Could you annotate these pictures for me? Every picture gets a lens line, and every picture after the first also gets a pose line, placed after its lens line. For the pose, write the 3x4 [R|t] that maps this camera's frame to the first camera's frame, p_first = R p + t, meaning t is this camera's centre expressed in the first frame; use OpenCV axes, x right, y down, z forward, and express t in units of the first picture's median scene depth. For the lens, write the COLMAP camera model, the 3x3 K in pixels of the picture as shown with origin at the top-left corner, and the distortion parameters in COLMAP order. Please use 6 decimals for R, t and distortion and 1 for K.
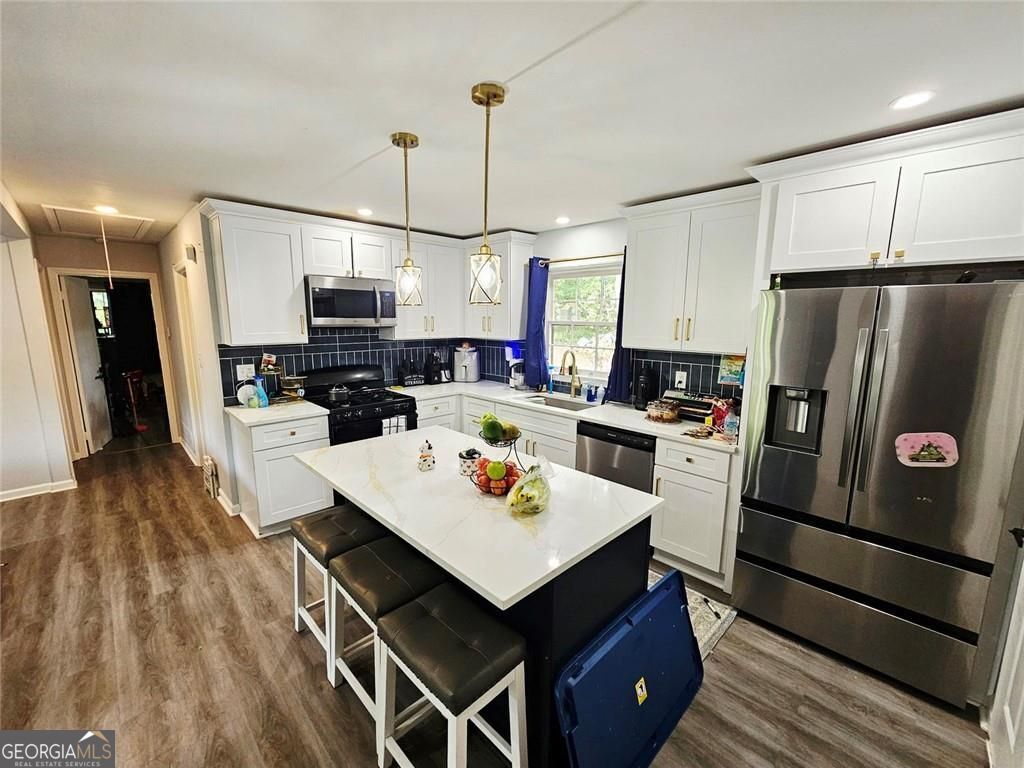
lens RADIAL K [[421.4, 0, 512.0], [0, 421.4, 384.0], [0, 0, 1]] dist [-0.000116, 0.000732]
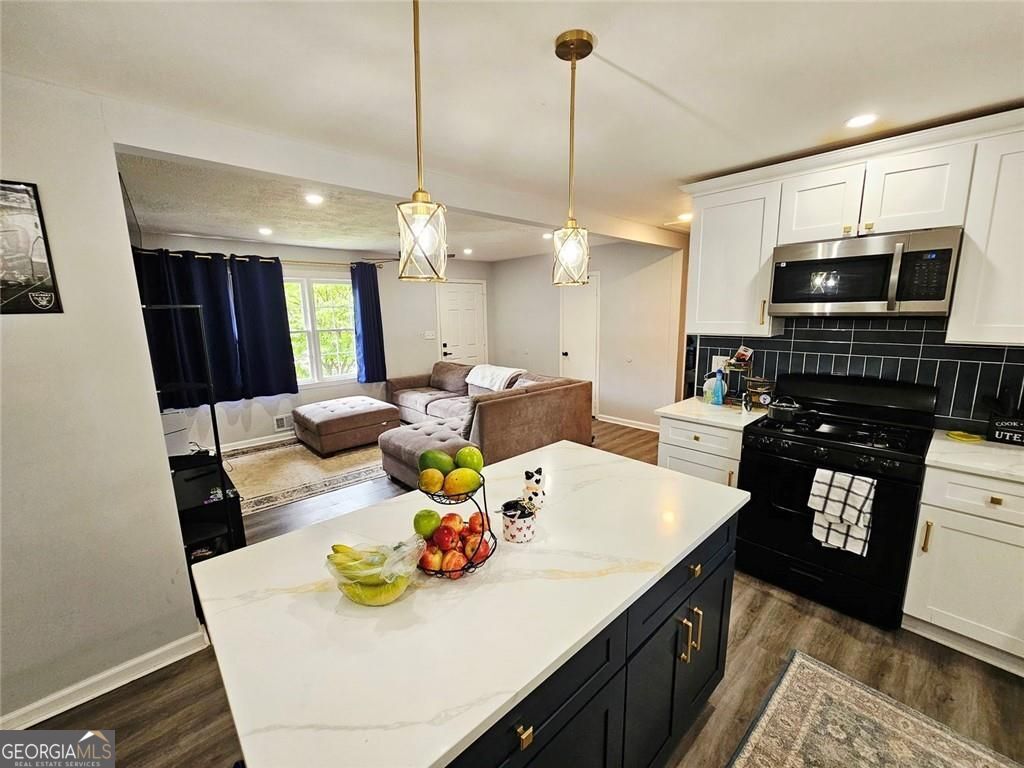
lens RADIAL K [[416.7, 0, 507.5], [0, 416.7, 384.3], [0, 0, 1]] dist [-0.011272, -0.000007]
pose [[-0.039972, 0.169904, -0.984650, 0.316362], [-0.137926, 0.975065, 0.173850, -0.085336], [0.989636, 0.142758, -0.015541, 0.602903]]
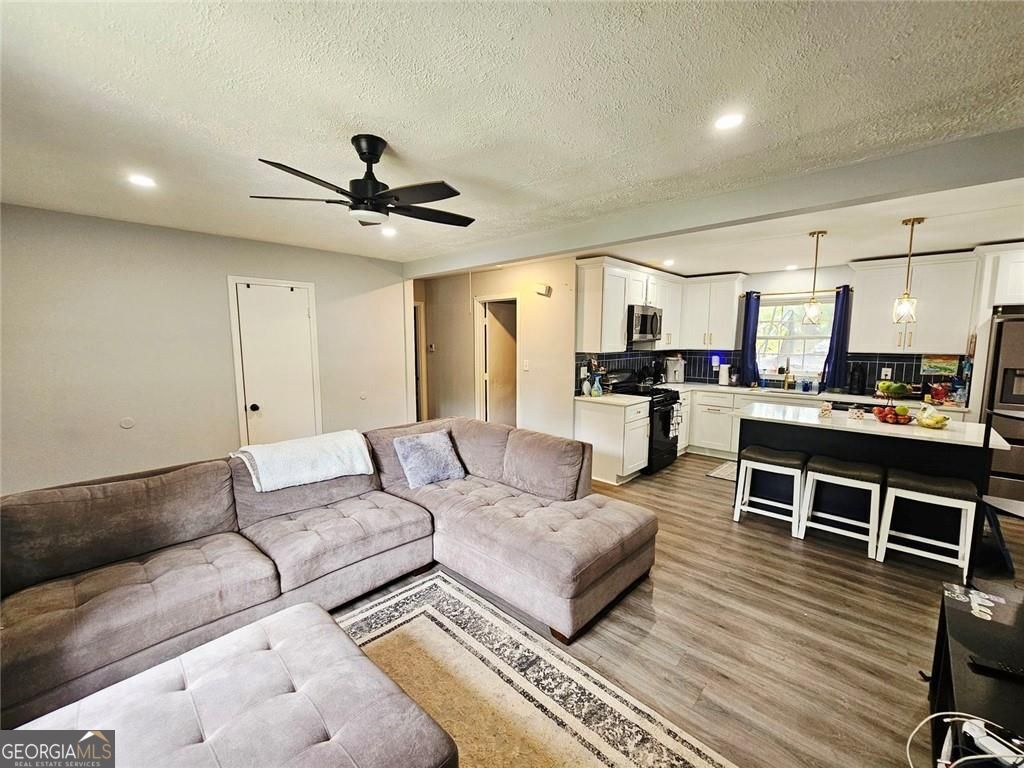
lens RADIAL K [[416.7, 0, 507.5], [0, 416.7, 384.3], [0, 0, 1]] dist [-0.011272, -0.000007]
pose [[0.999478, -0.010277, 0.030615, -0.993903], [0.011765, 0.998739, -0.048811, 0.083511], [-0.030074, 0.049146, 0.998339, -0.419543]]
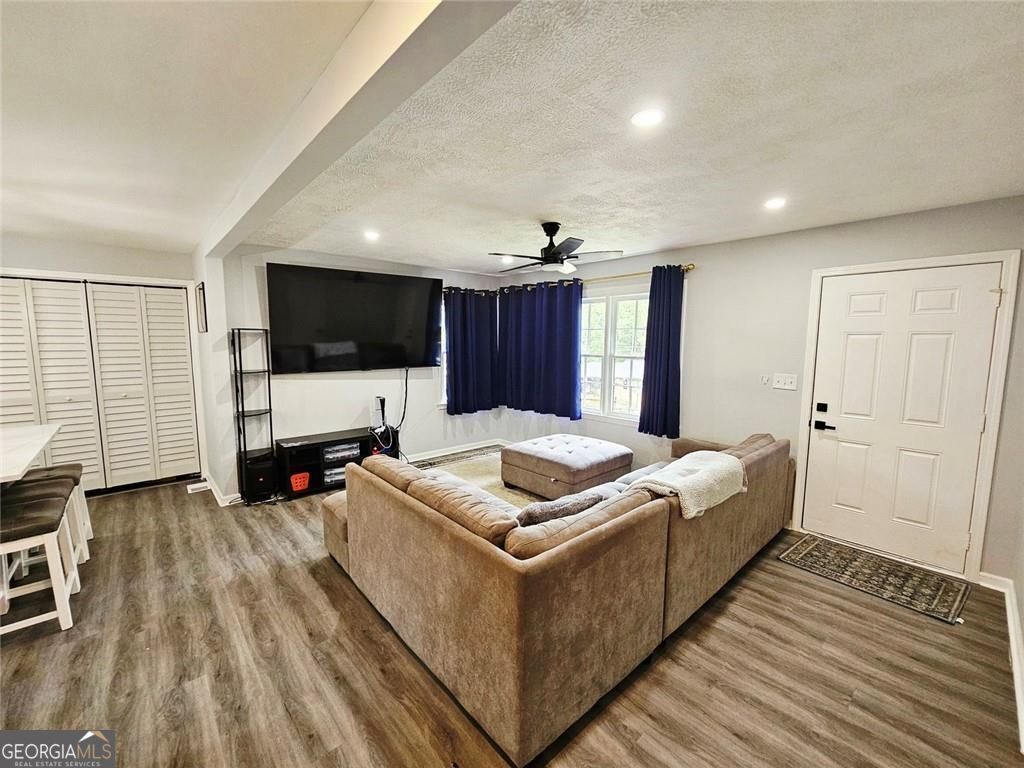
lens RADIAL K [[416.3, 0, 512.0], [0, 416.3, 384.0], [0, 0, 1]] dist [0.000662, 0.000570]
pose [[-0.998987, -0.015961, 0.042063, -1.123938], [-0.004183, 0.963857, 0.266388, -0.188598], [-0.044794, 0.265942, -0.962948, 1.229818]]
